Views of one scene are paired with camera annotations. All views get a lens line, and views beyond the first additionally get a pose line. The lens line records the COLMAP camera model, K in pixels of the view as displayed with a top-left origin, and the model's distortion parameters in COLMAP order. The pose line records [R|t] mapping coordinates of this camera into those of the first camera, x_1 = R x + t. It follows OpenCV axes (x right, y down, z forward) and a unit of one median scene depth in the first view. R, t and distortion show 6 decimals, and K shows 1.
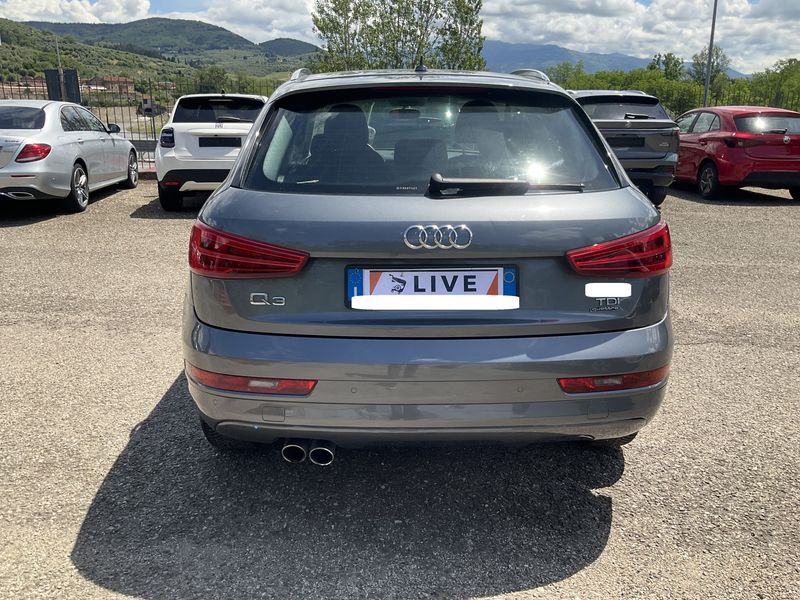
lens RADIAL K [[668.8, 0, 399.1], [0, 668.8, 298.0], [0, 0, 1]] dist [0.041092, -0.091824]
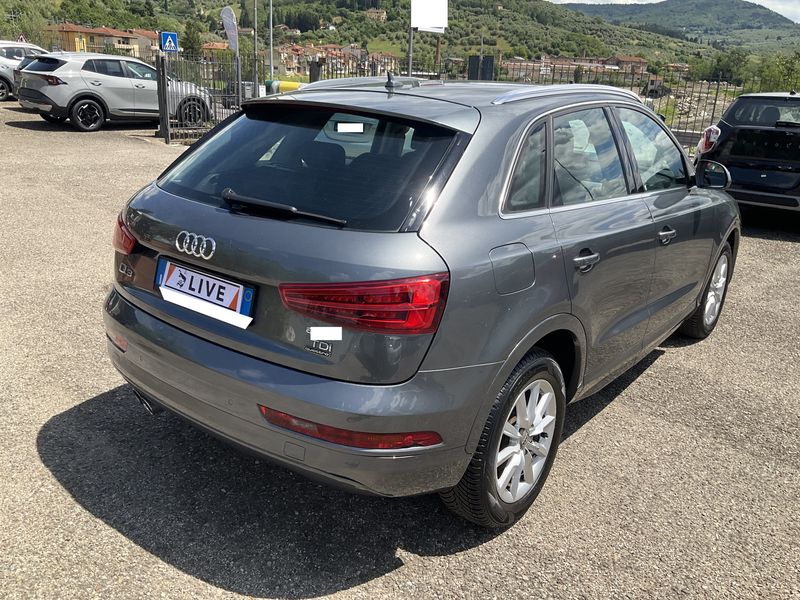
lens RADIAL K [[668.0, 0, 403.4], [0, 668.0, 302.7], [0, 0, 1]] dist [-0.002846, -0.012724]
pose [[0.767129, 0.232855, -0.597739, 0.788952], [-0.212073, 0.971459, 0.106269, -0.148187], [0.605424, 0.045243, 0.794616, 0.264460]]
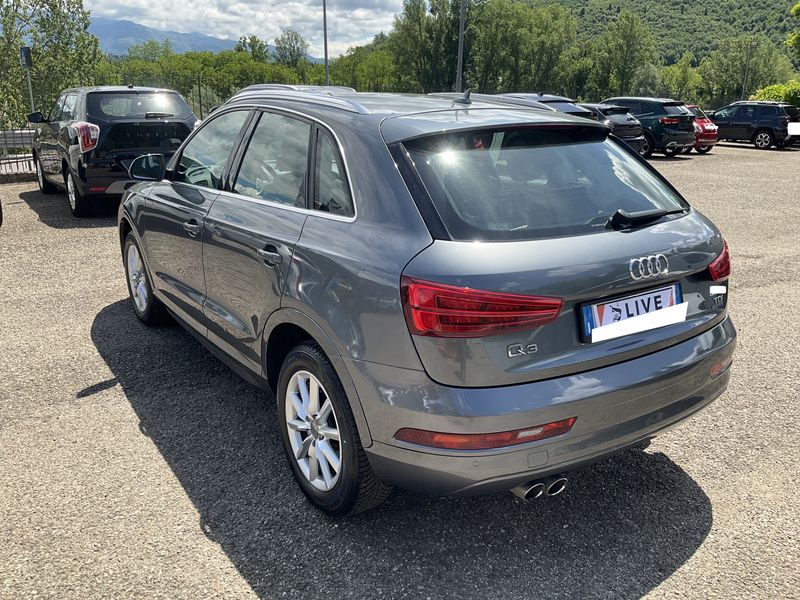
lens RADIAL K [[665.5, 0, 401.2], [0, 665.5, 301.1], [0, 0, 1]] dist [0.054288, -0.092009]
pose [[0.843300, -0.153178, 0.515152, -0.697692], [0.136963, 0.988127, 0.069607, -0.133691], [-0.519698, 0.011858, 0.854268, 0.197639]]
